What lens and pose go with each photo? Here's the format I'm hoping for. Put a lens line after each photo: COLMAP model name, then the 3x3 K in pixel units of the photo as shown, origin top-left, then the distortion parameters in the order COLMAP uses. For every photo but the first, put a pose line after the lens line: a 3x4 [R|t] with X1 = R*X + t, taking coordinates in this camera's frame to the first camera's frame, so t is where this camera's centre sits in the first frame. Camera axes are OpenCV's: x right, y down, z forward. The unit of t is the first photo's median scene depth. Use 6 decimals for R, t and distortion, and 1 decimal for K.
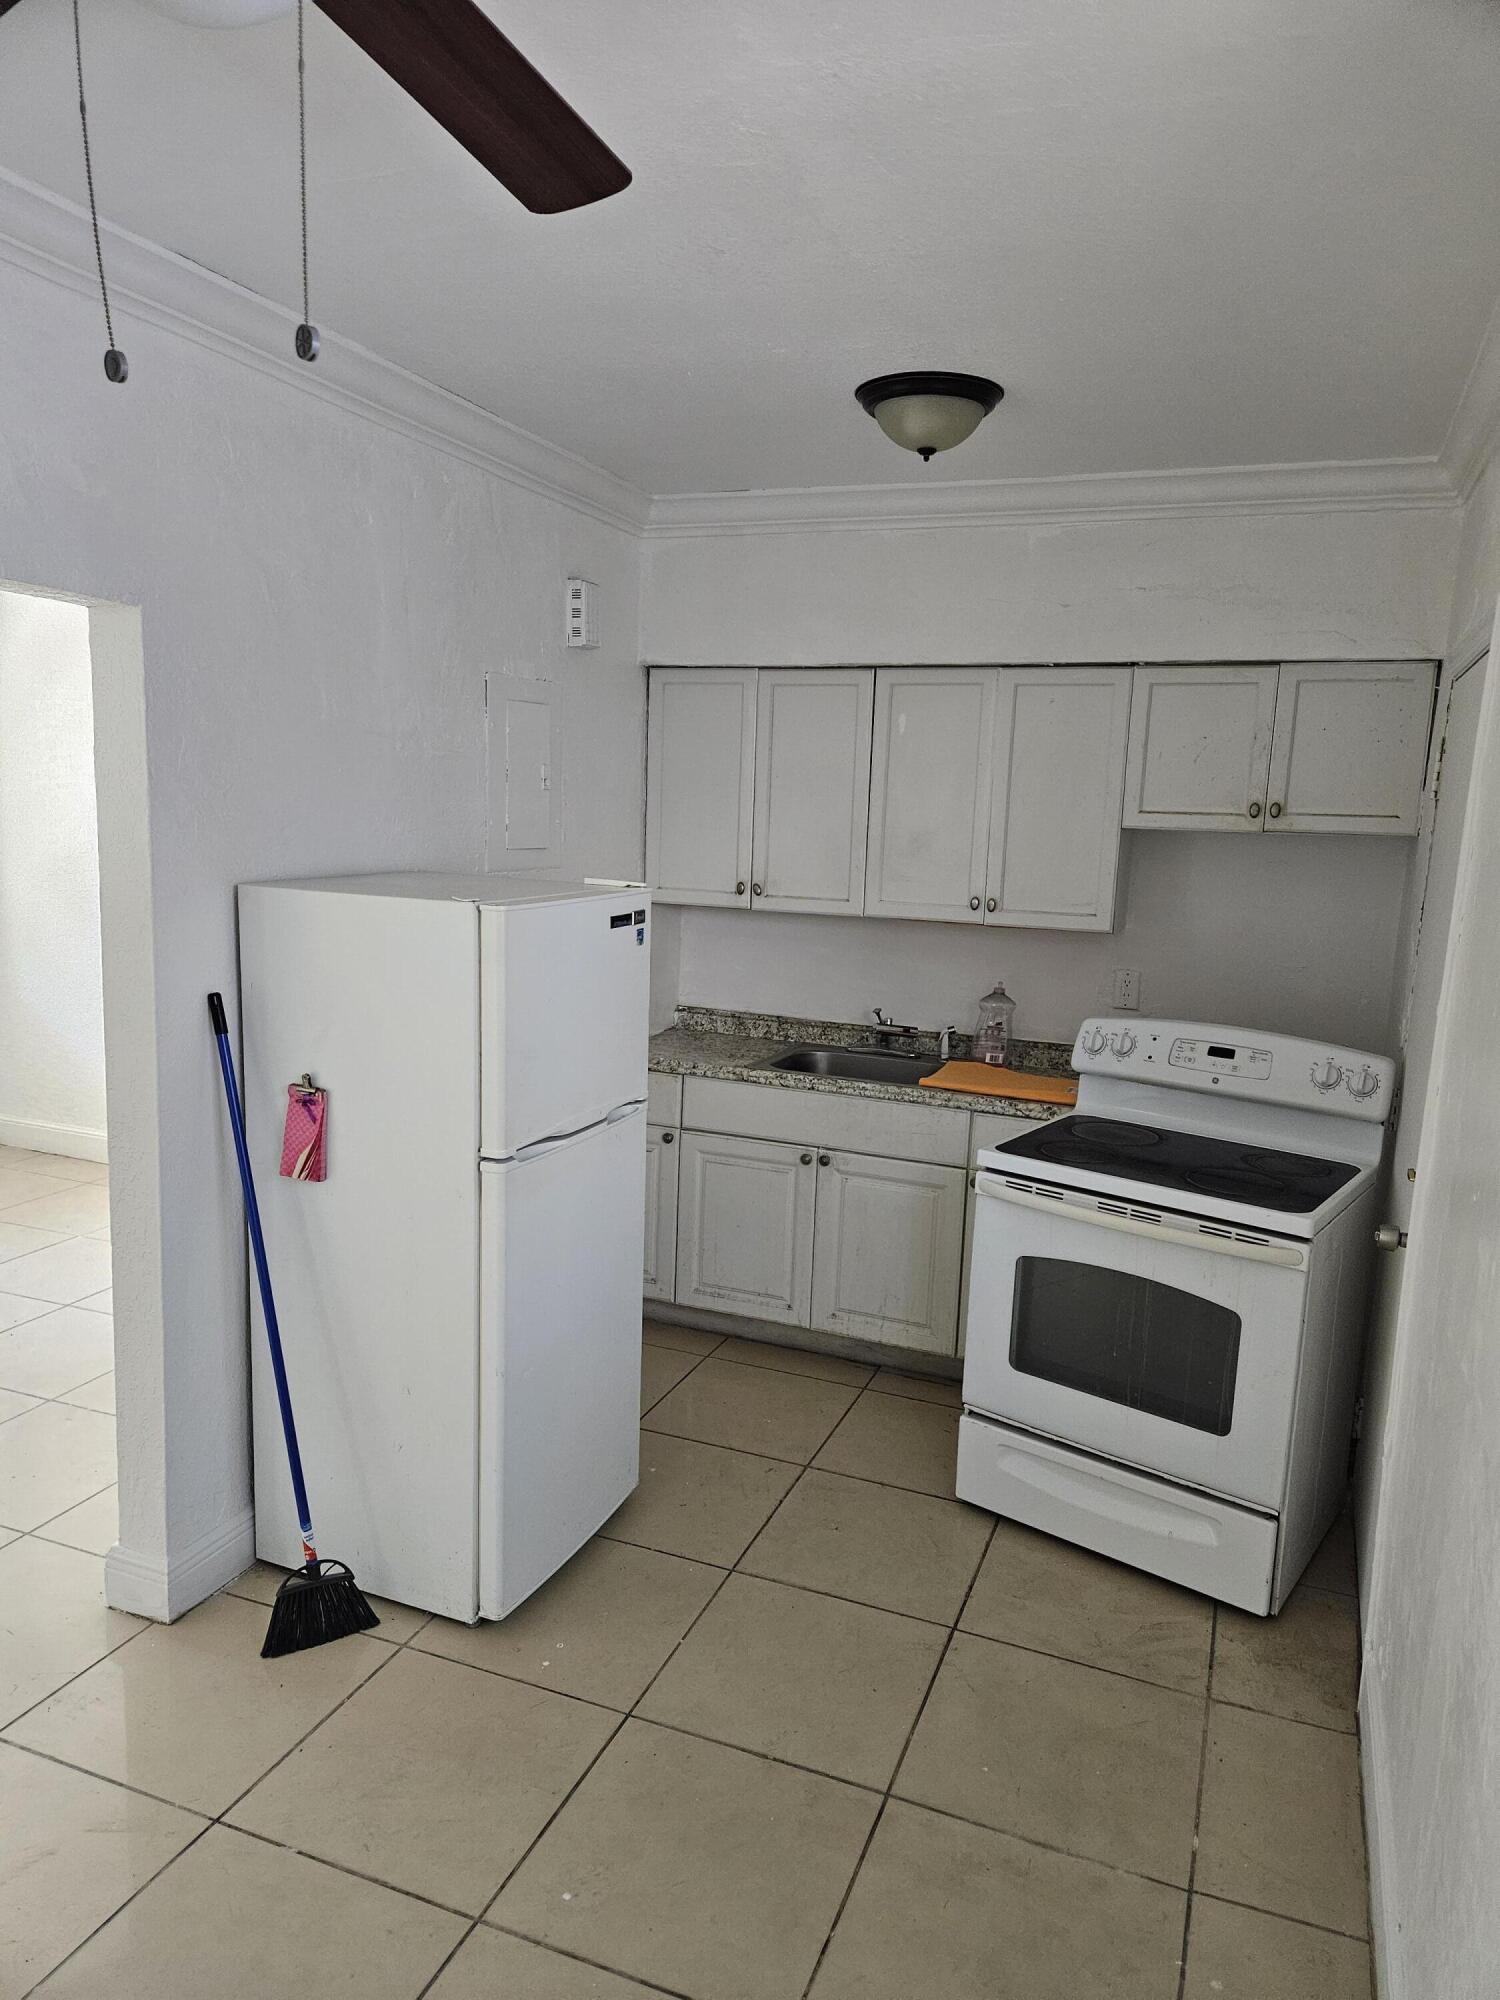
lens RADIAL K [[1334.2, 0, 757.9], [0, 1334.2, 1001.0], [0, 0, 1]] dist [0.081863, -0.080351]
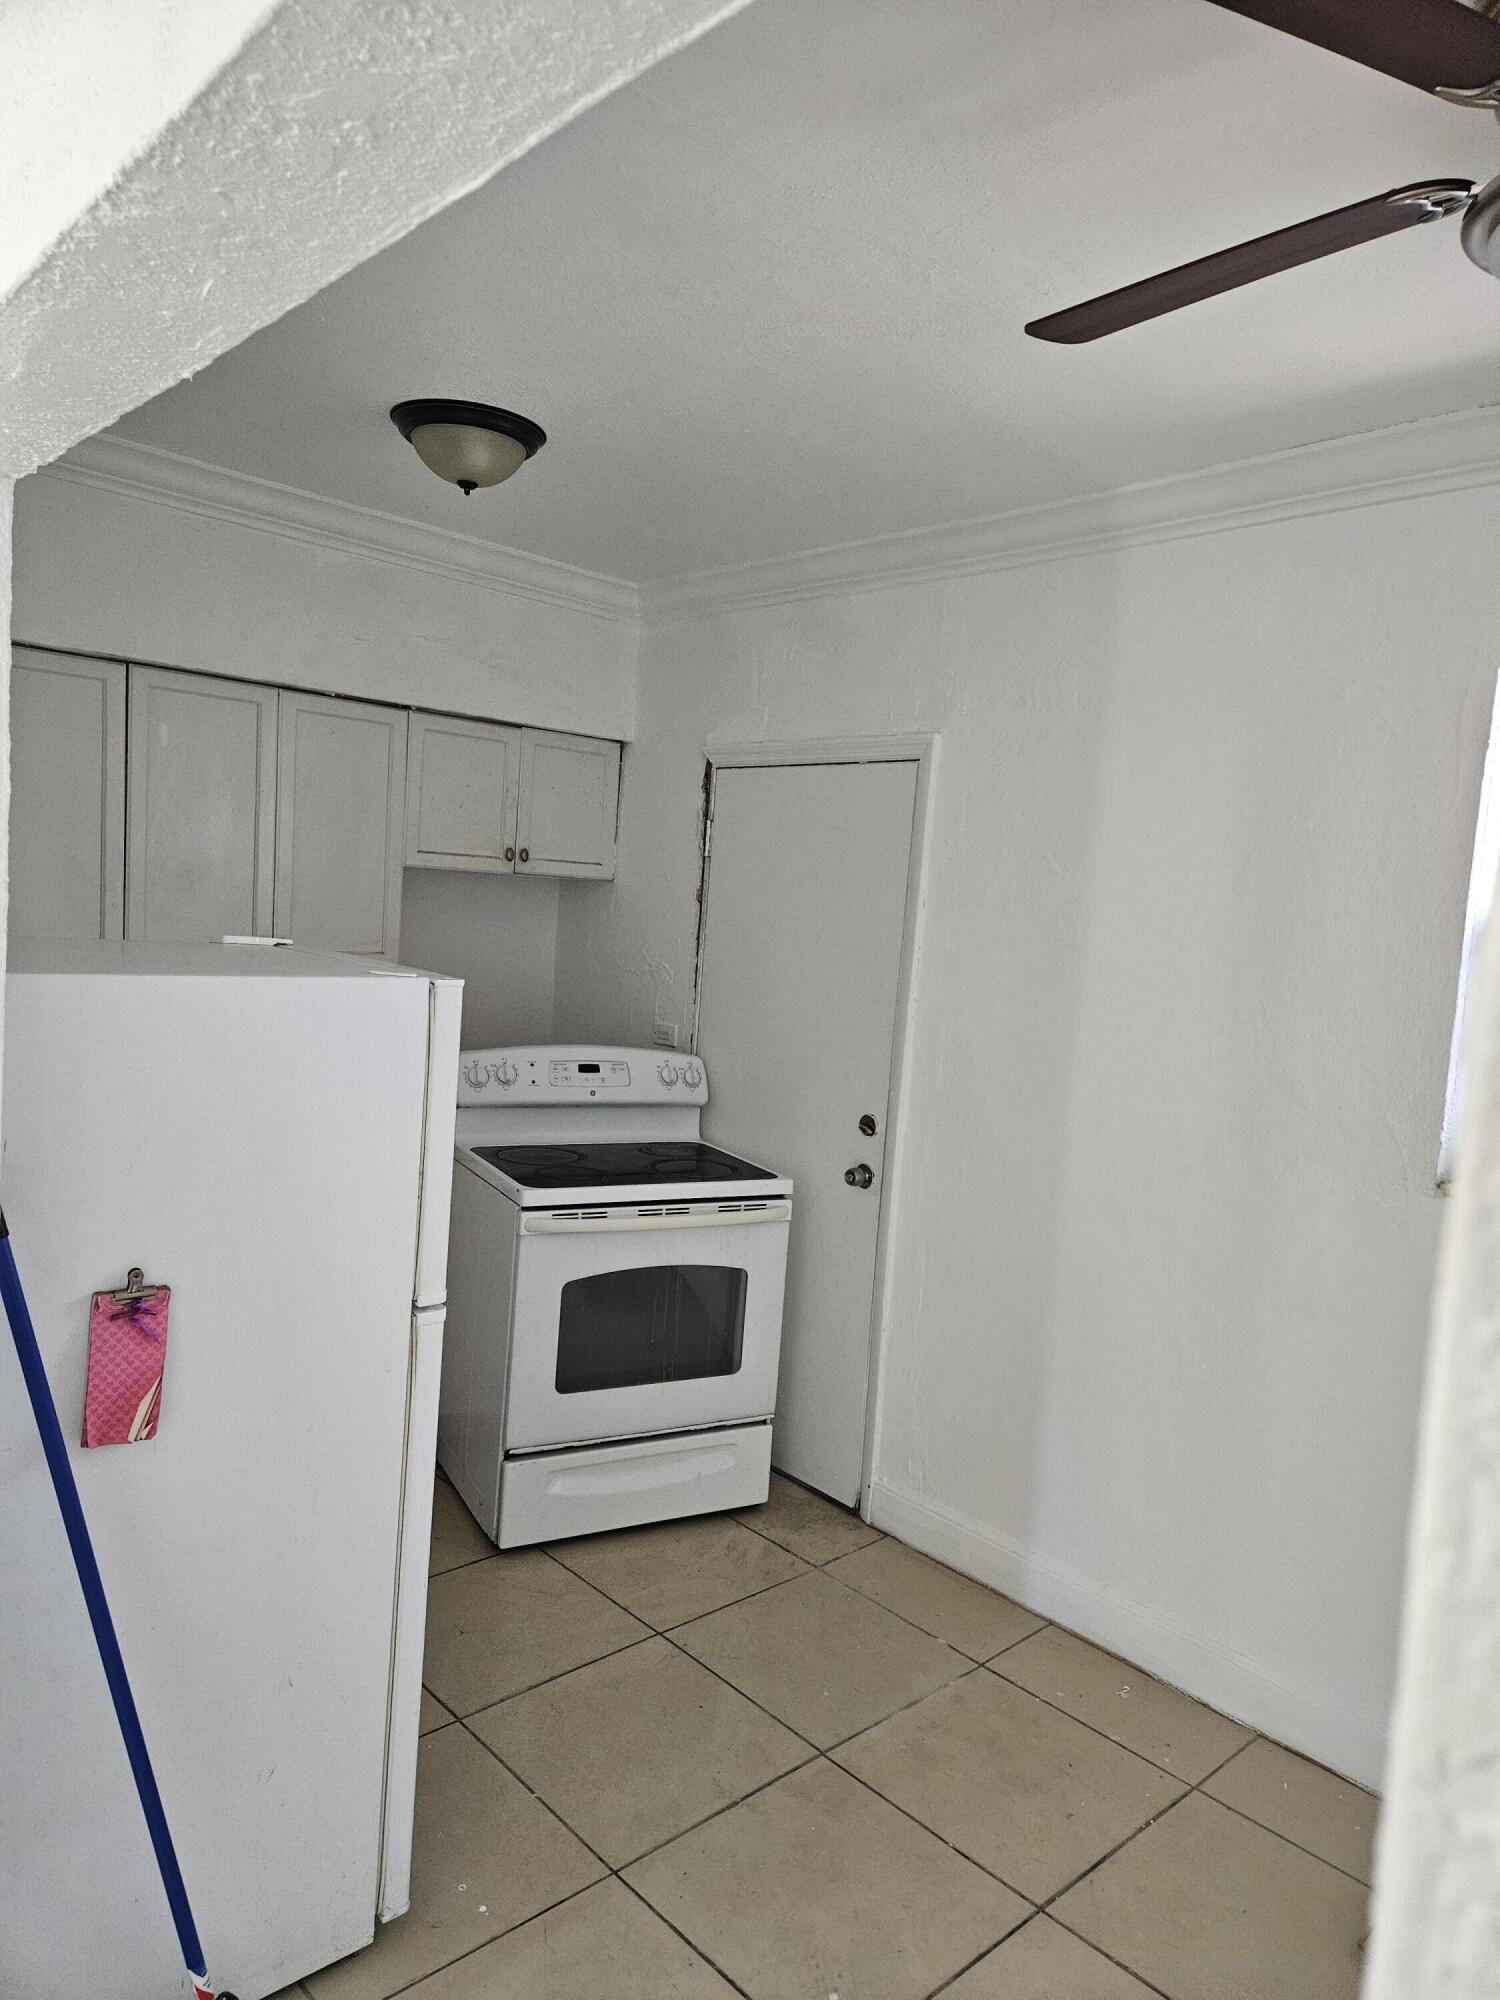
lens RADIAL K [[1334.2, 0, 757.9], [0, 1334.2, 1001.0], [0, 0, 1]] dist [0.081863, -0.080351]
pose [[0.431196, -0.076780, 0.898986, -0.629236], [0.083356, 0.995501, 0.045042, -0.059792], [-0.898400, 0.055514, 0.435656, 0.378356]]
